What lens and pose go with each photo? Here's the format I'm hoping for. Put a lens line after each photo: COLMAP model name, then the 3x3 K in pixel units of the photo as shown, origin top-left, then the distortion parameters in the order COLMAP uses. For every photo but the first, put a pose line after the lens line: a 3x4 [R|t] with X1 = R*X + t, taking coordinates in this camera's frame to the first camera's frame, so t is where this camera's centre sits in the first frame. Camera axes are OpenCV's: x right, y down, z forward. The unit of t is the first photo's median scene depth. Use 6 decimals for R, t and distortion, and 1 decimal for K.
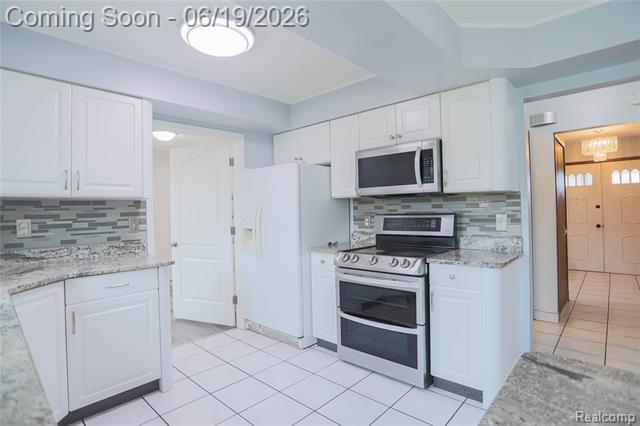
lens RADIAL K [[330.6, 0, 322.7], [0, 330.6, 209.4], [0, 0, 1]] dist [-0.057667, 0.020461]
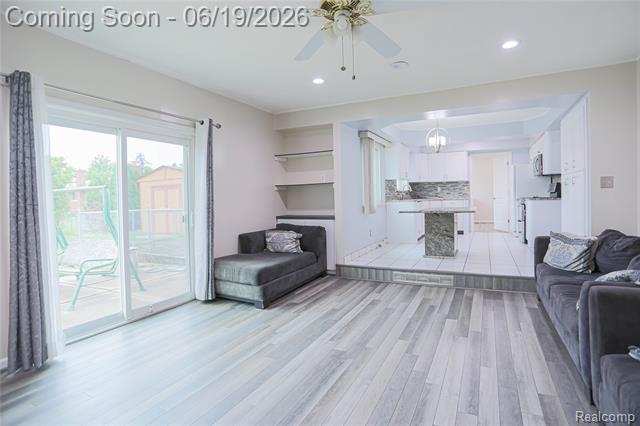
lens RADIAL K [[330.6, 0, 320.7], [0, 330.6, 206.2], [0, 0, 1]] dist [-0.057667, 0.020461]
pose [[0.267863, 0.037570, -0.962724, 2.267345], [0.020232, 0.998800, 0.044607, 0.047728], [0.963245, -0.031427, 0.266781, -1.321614]]
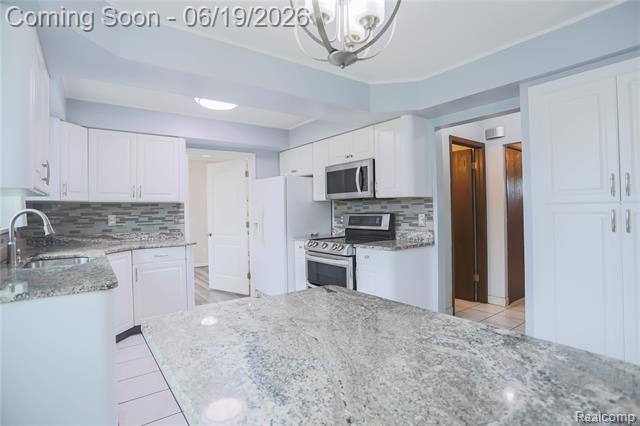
lens RADIAL K [[330.6, 0, 320.5], [0, 330.6, 211.3], [0, 0, 1]] dist [-0.057667, 0.020461]
pose [[0.982329, 0.004656, -0.187103, 0.380943], [-0.002535, 0.999930, 0.011577, -0.009418], [0.187144, -0.010898, 0.982272, -0.387280]]
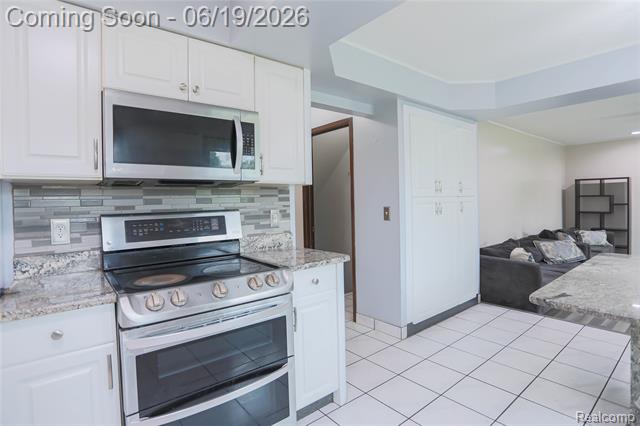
lens RADIAL K [[330.6, 0, 322.4], [0, 330.6, 206.9], [0, 0, 1]] dist [-0.057667, 0.020461]
pose [[0.138582, 0.000012, 0.990351, -0.376119], [0.016381, 0.999863, -0.002305, 0.011087], [-0.990216, 0.016543, 0.138563, 0.702600]]
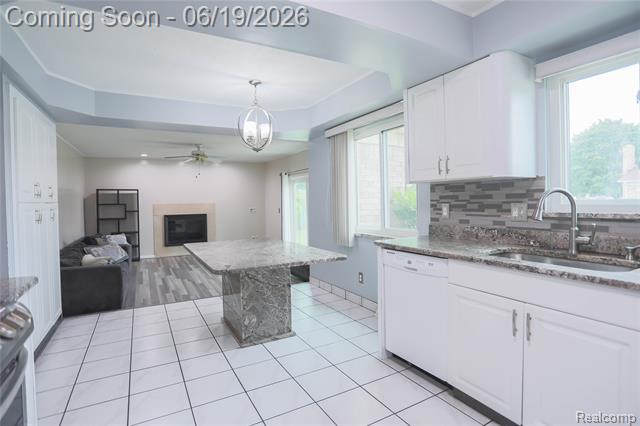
lens RADIAL K [[330.6, 0, 326.5], [0, 330.6, 206.8], [0, 0, 1]] dist [-0.057667, 0.020461]
pose [[-0.954074, 0.030232, 0.298043, -0.276427], [0.035068, 0.999326, 0.010892, 0.011679], [-0.297512, 0.020843, -0.954490, 1.137689]]
